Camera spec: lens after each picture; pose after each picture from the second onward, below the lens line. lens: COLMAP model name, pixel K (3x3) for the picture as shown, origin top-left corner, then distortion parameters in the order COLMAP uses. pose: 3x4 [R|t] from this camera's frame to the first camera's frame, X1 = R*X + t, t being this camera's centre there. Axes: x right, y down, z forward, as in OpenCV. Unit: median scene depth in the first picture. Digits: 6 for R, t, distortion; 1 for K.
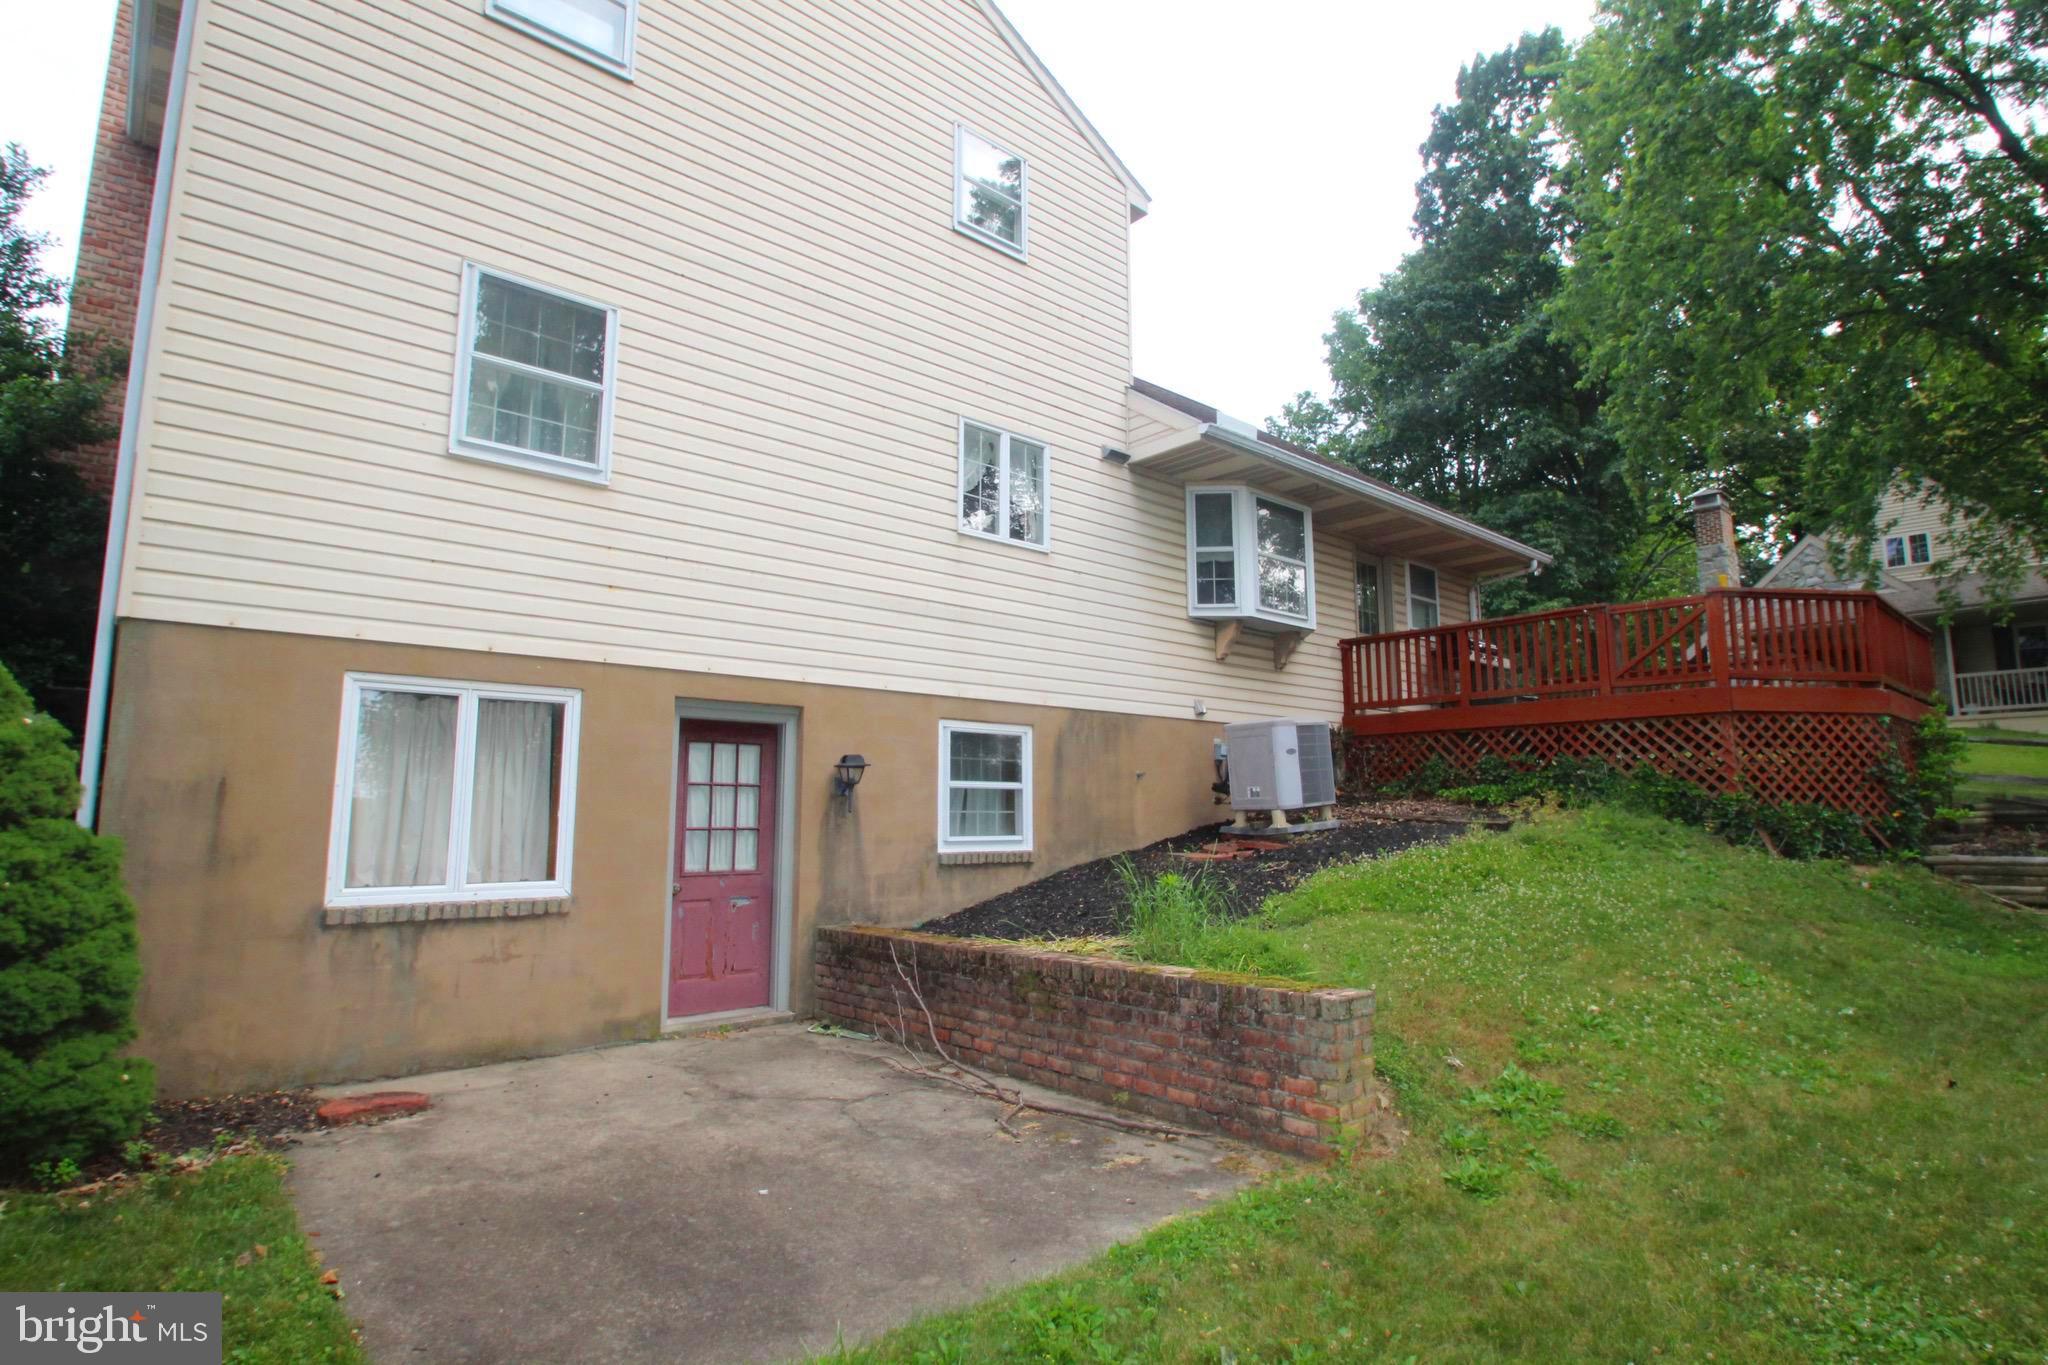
lens RADIAL K [[1075.9, 0, 1034.0], [0, 1075.9, 672.4], [0, 0, 1]] dist [0.001632, -0.001185]
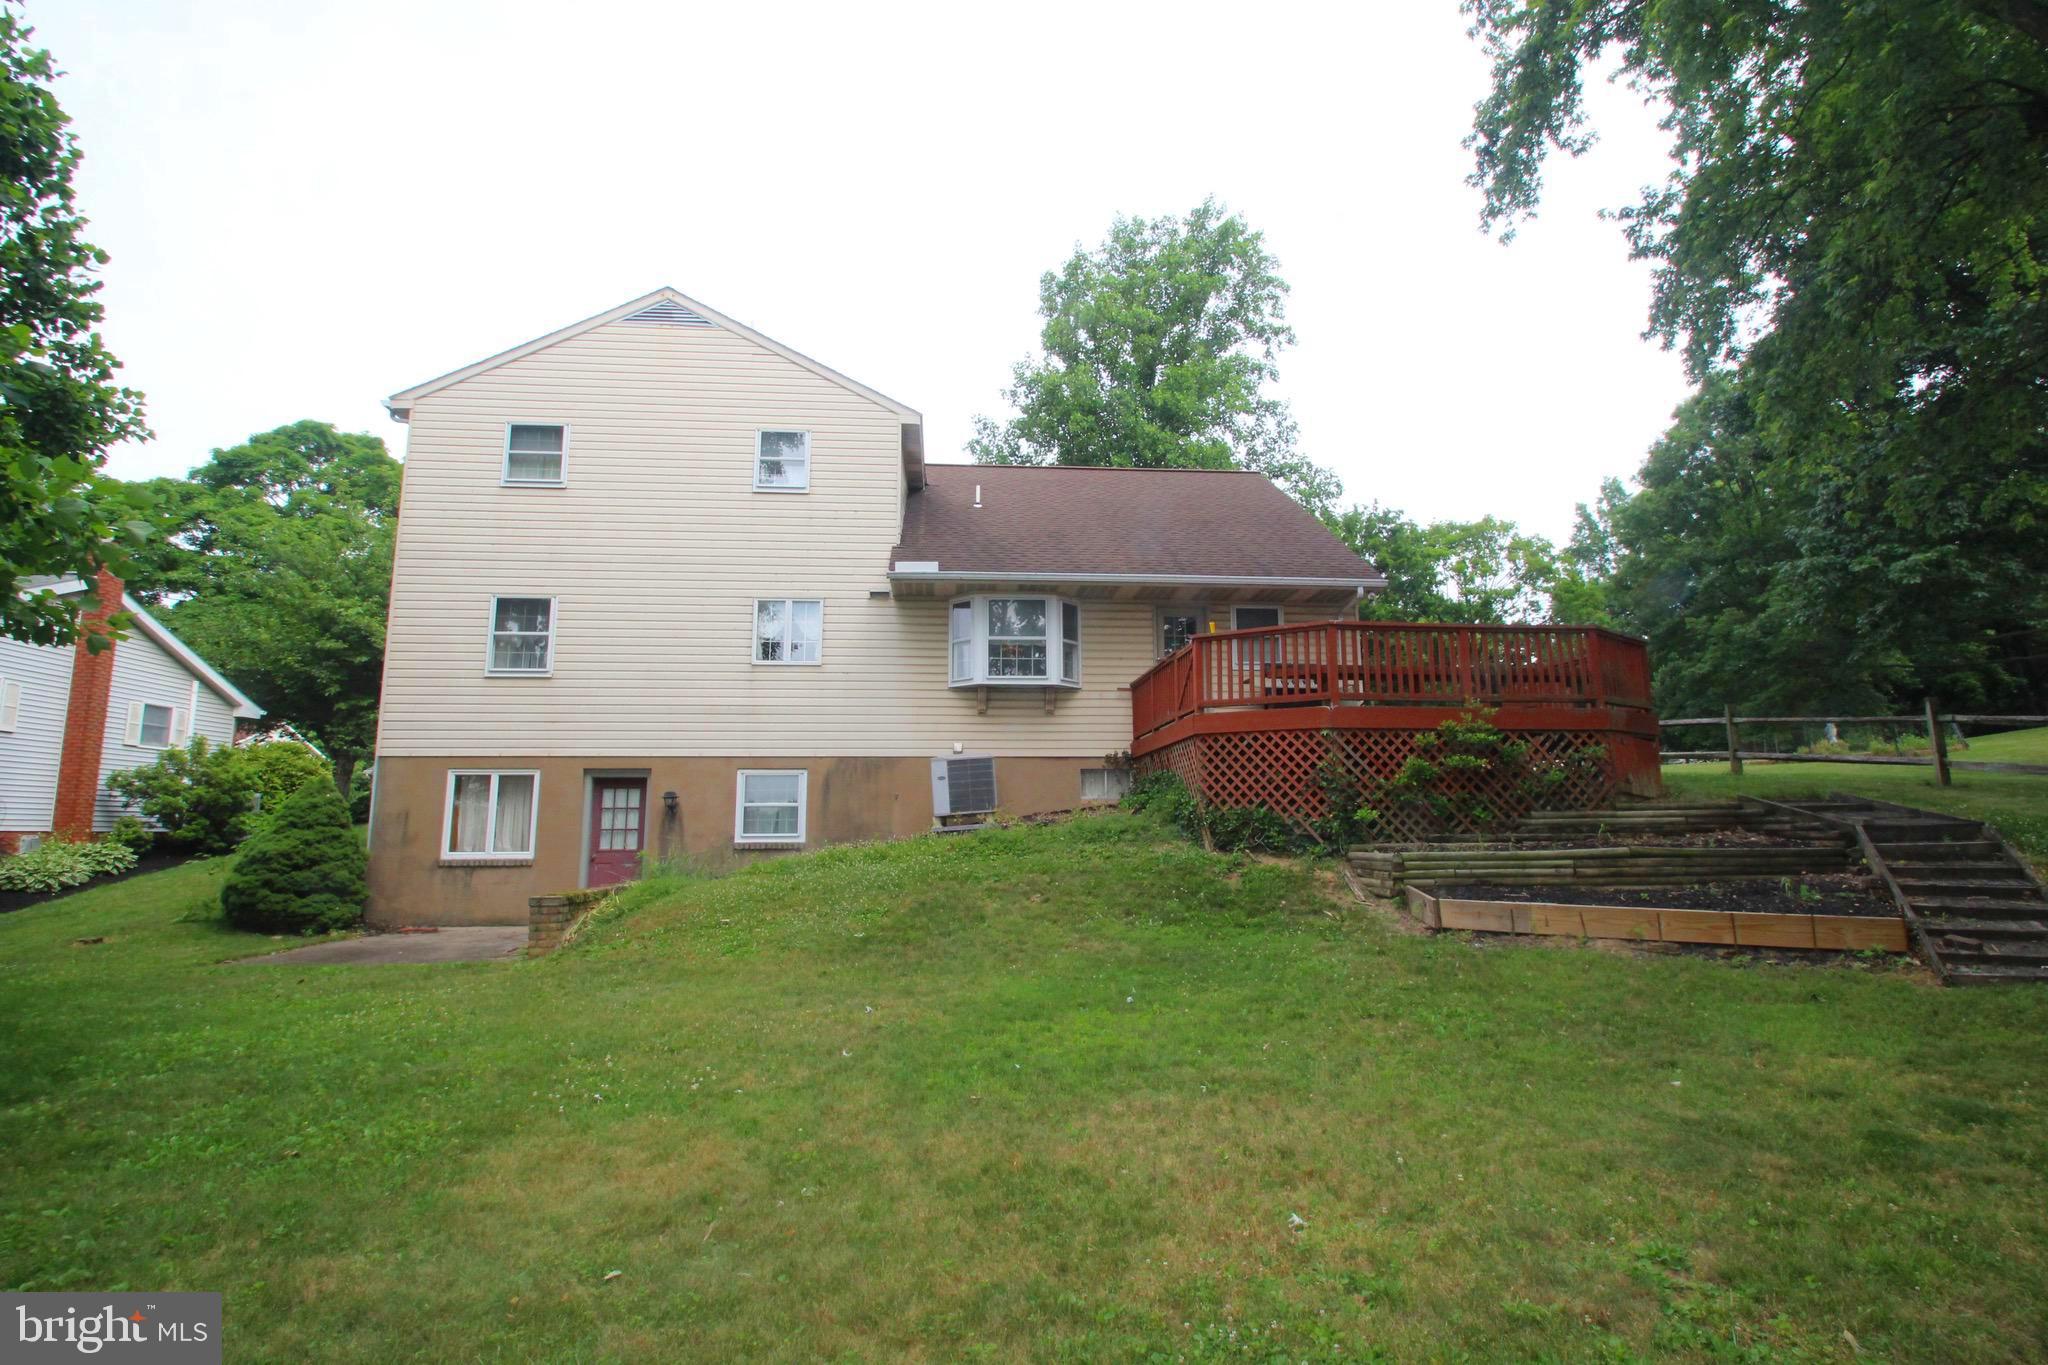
lens RADIAL K [[971.2, 0, 1032.6], [0, 971.2, 687.9], [0, 0, 1]] dist [0.001590, -0.005510]
pose [[0.795881, -0.088418, -0.598963, 1.294904], [0.088030, 0.995666, -0.030009, -0.000983], [0.599020, -0.028843, 0.800214, -0.016681]]
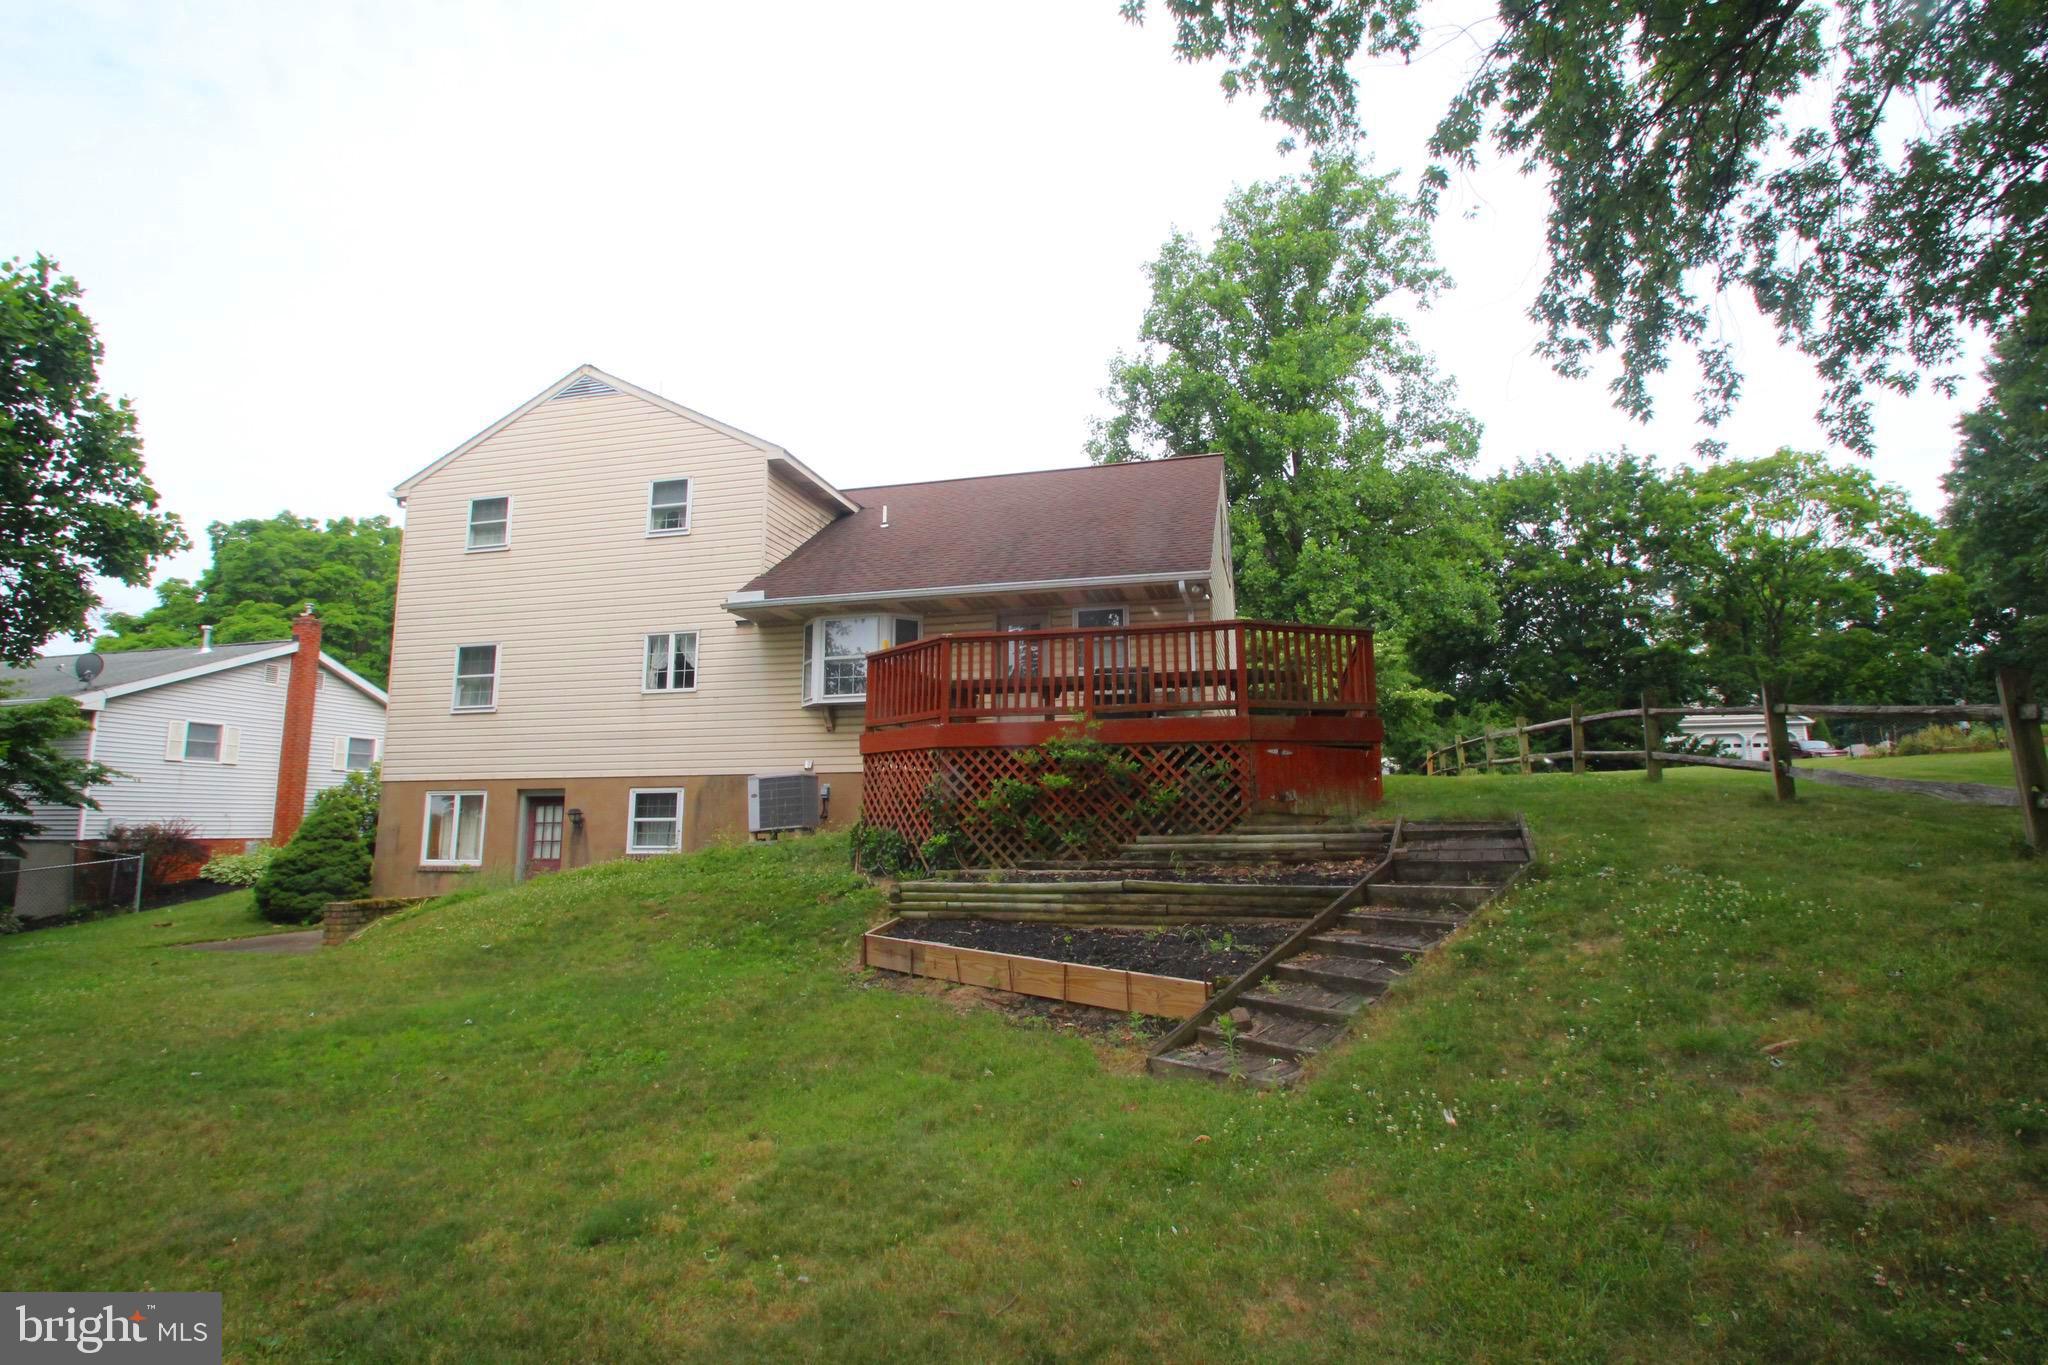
lens RADIAL K [[971.2, 0, 1031.6], [0, 971.2, 688.1], [0, 0, 1]] dist [0.001590, -0.005510]
pose [[0.562604, -0.115659, -0.818596, 1.854582], [0.119630, 0.991134, -0.057818, 0.052380], [0.818025, -0.065400, 0.571452, 0.574028]]
